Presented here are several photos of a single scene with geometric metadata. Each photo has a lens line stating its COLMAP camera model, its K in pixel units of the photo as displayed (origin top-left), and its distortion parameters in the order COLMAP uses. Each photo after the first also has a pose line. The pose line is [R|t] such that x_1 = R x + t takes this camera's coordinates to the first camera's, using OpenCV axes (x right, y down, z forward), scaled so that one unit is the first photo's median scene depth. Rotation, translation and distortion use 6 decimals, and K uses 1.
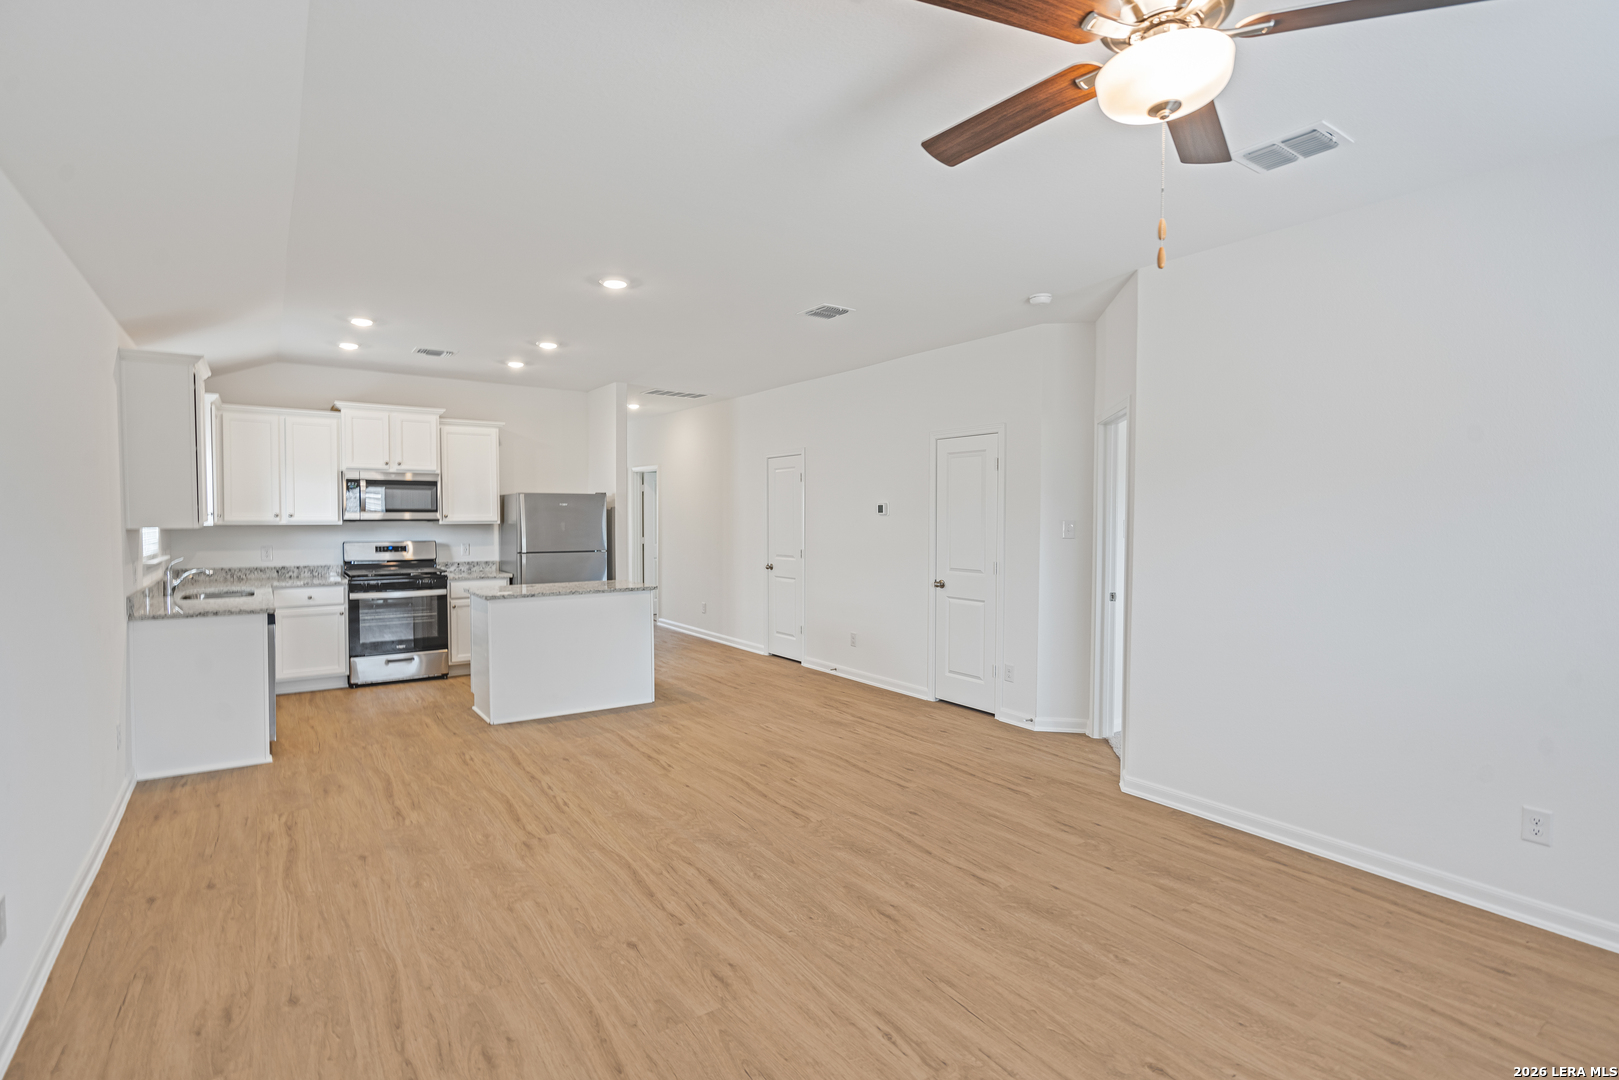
lens RADIAL K [[767.4, 0, 804.6], [0, 767.4, 541.6], [0, 0, 1]] dist [-0.002906, 0.000429]
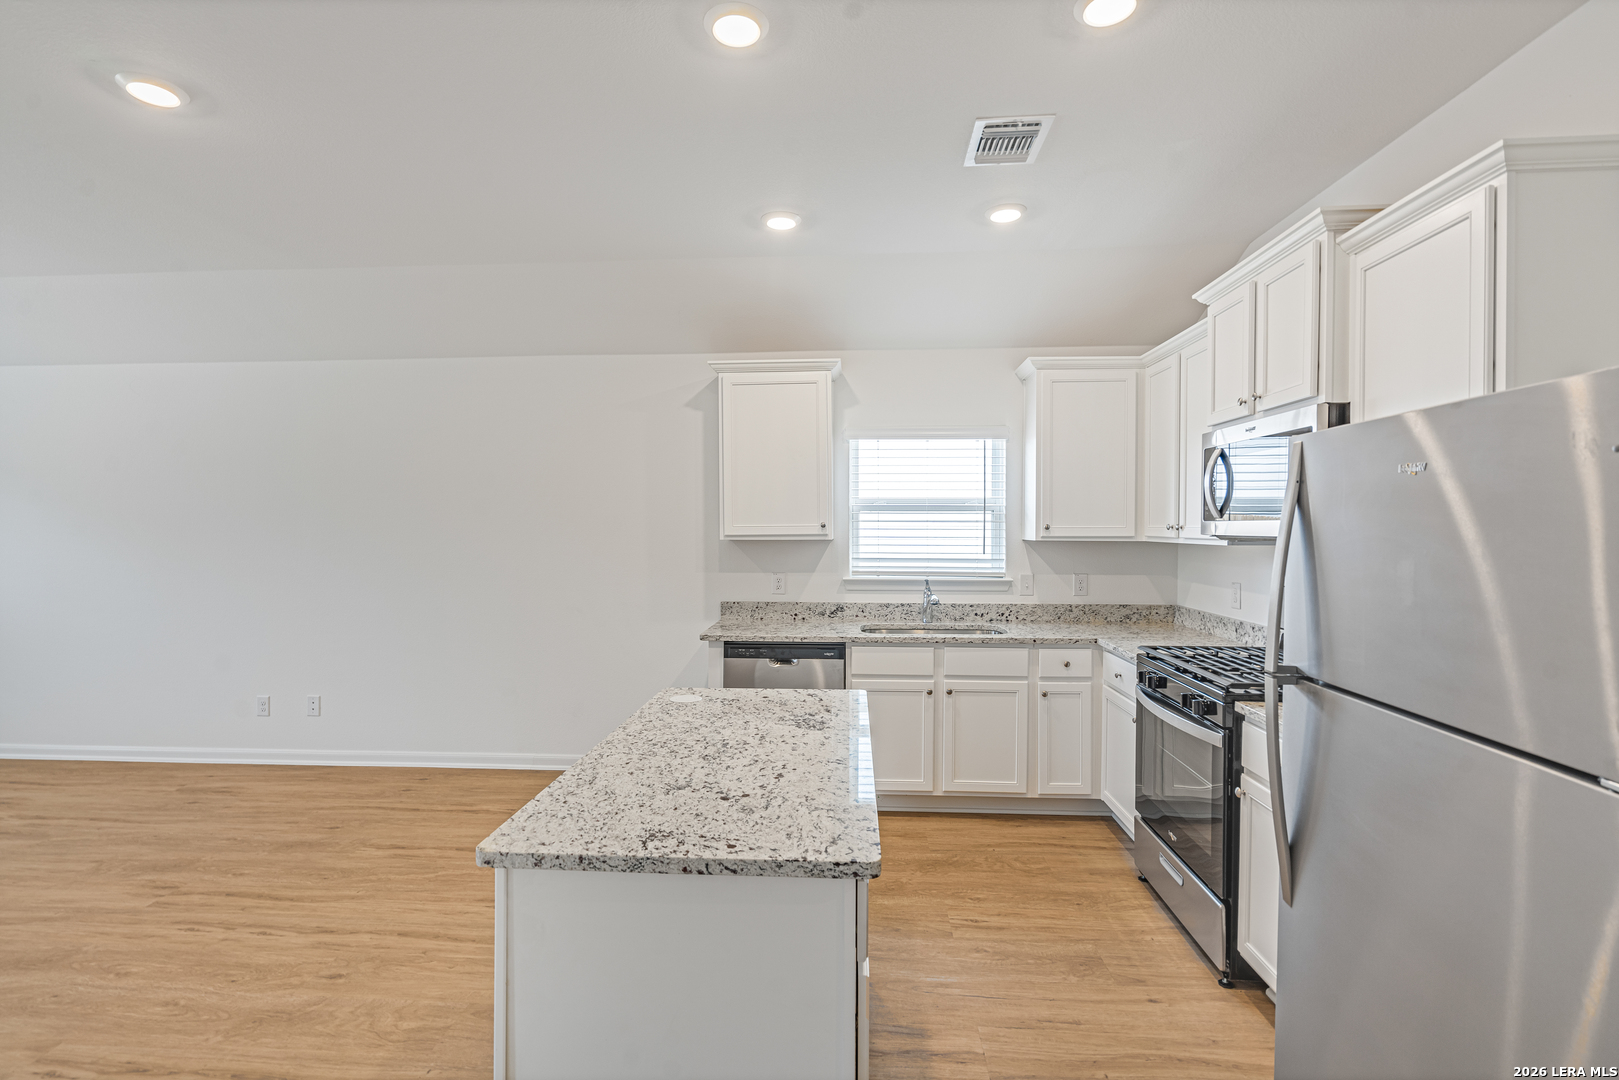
lens RADIAL K [[748.2, 0, 807.0], [0, 748.2, 545.1], [0, 0, 1]] dist [-0.002560, 0.000001]
pose [[-0.627949, 0.015427, -0.778101, -0.103783], [-0.029380, 0.998621, 0.043509, -0.046388], [0.777699, 0.050182, -0.626630, 1.410165]]
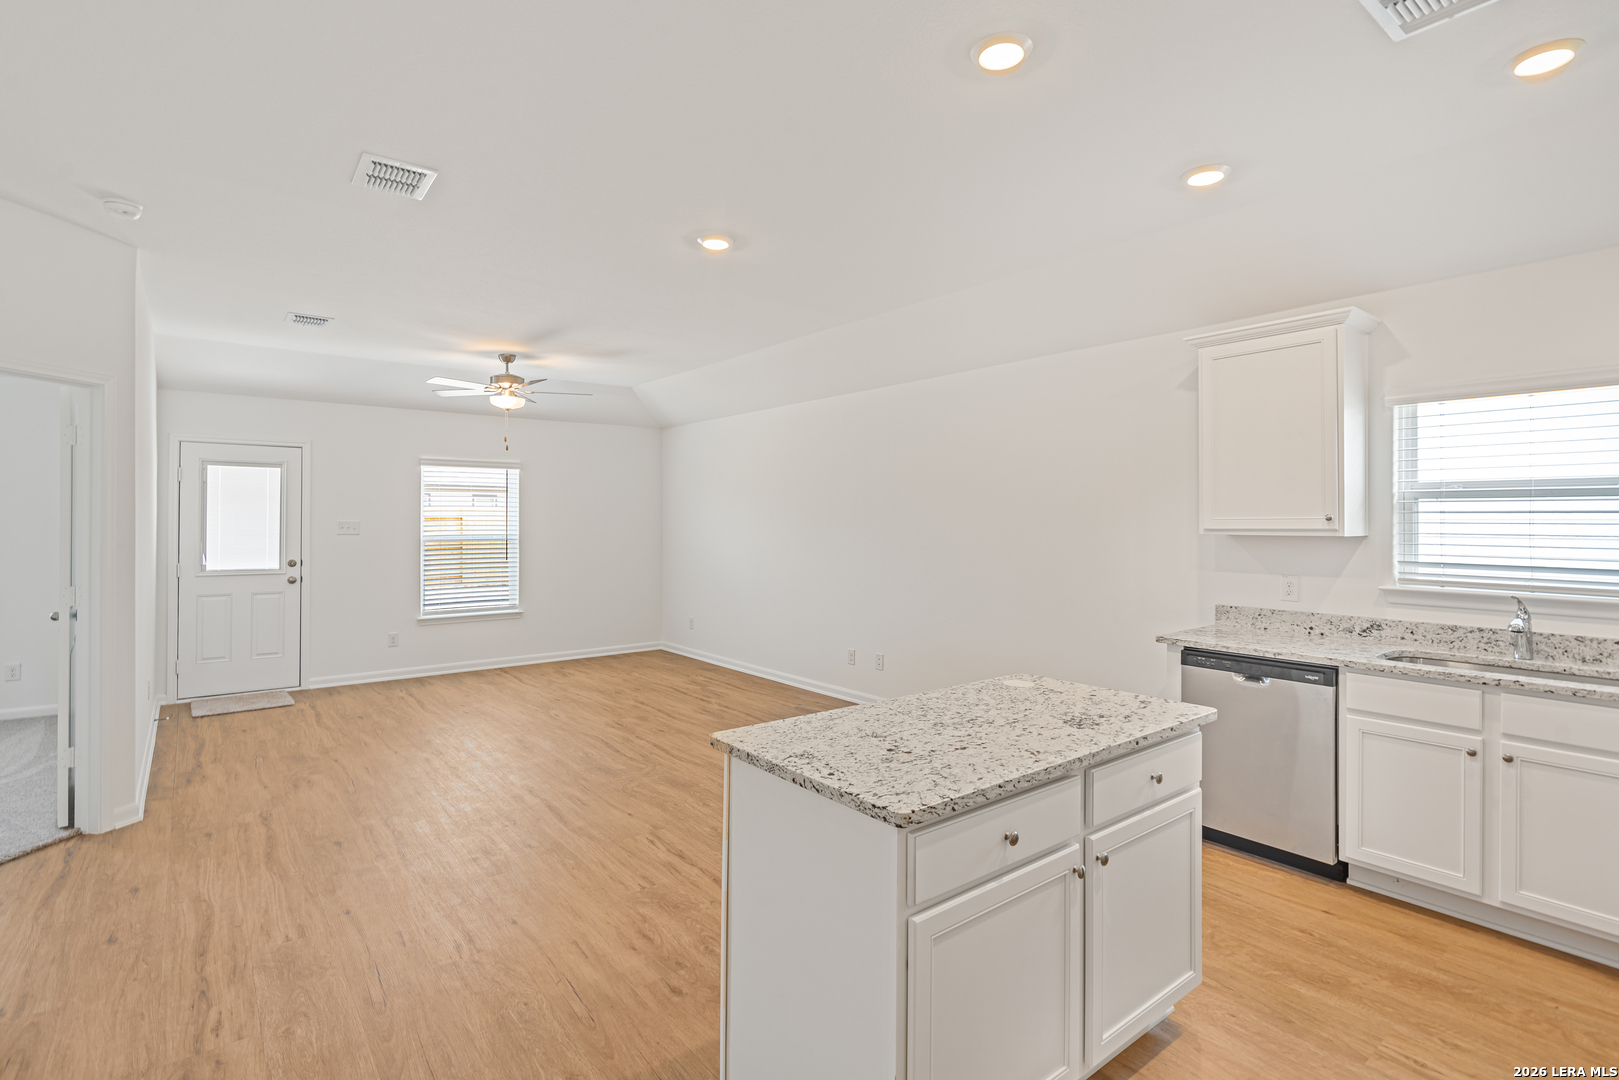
lens RADIAL K [[778.9, 0, 807.2], [0, 778.9, 517.1], [0, 0, 1]] dist [-0.003366, 0.000827]
pose [[-0.998461, -0.005690, -0.055164, -0.251202], [-0.007420, 0.999485, 0.031215, -0.051431], [0.054958, 0.031576, -0.997989, 1.557778]]
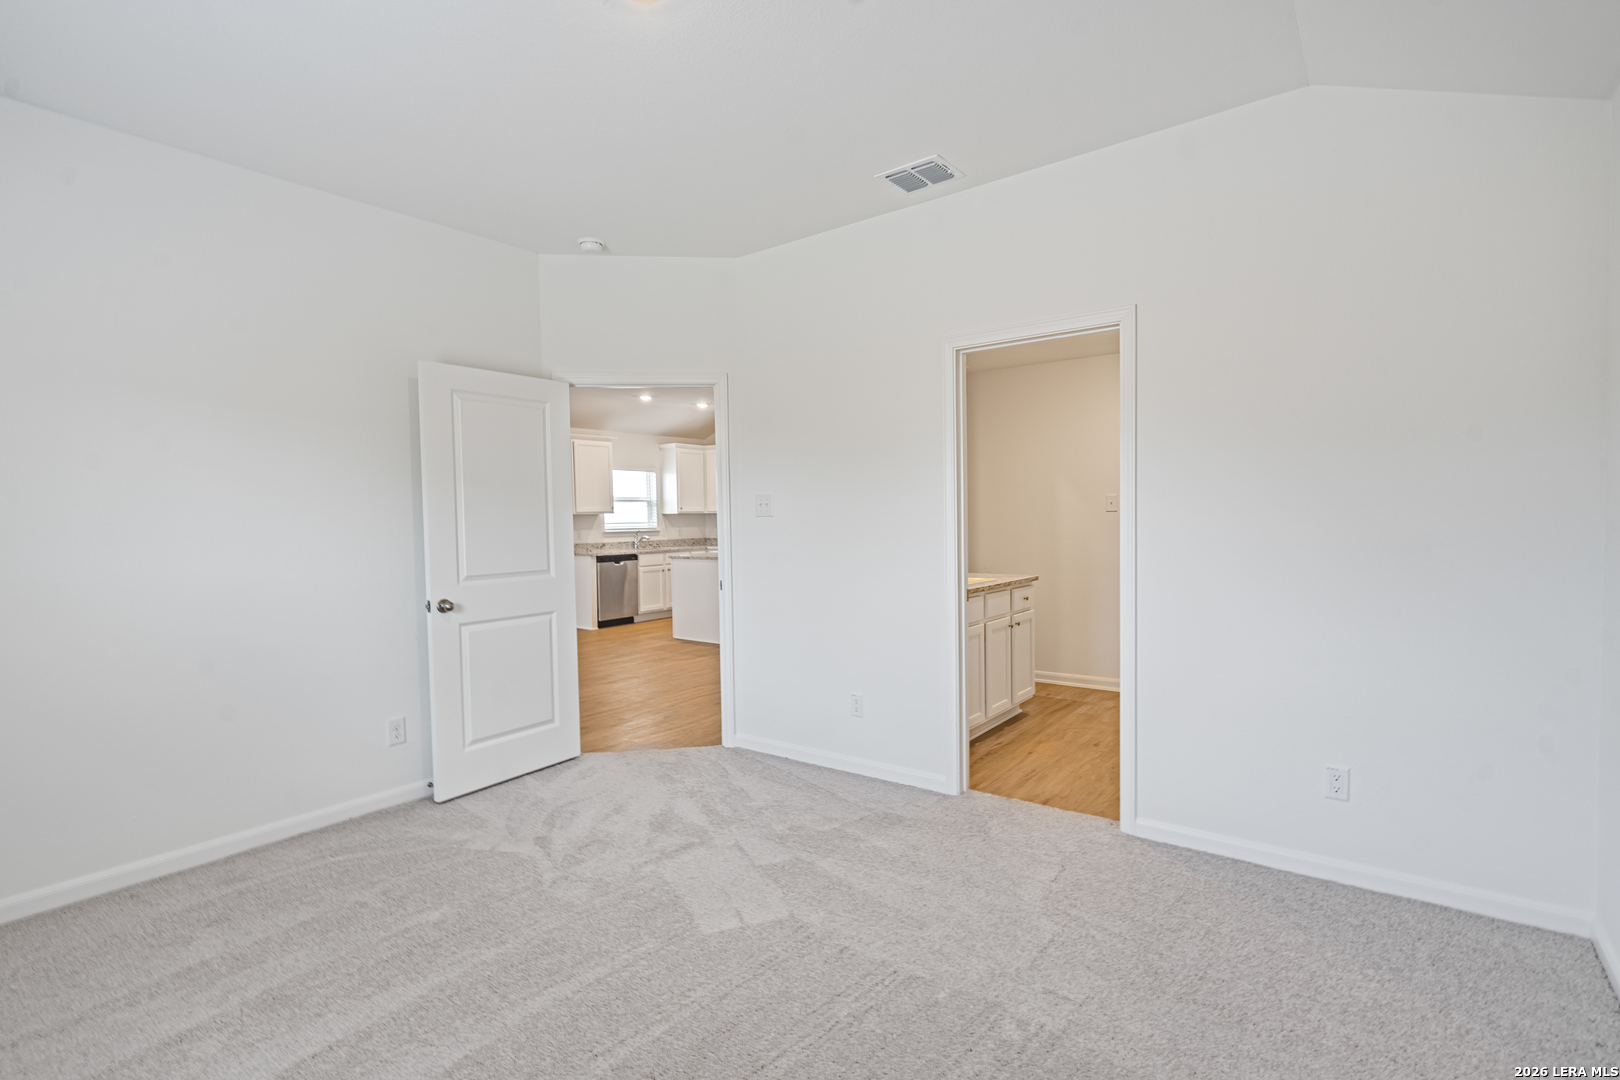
lens RADIAL K [[754.9, 0, 805.2], [0, 754.9, 541.4], [0, 0, 1]] dist [-0.003213, 0.001120]
pose [[0.302742, 0.023995, -0.952770, 1.193627], [-0.013997, 0.999687, 0.020729, 0.004406], [0.952970, 0.007061, 0.302983, 0.822033]]
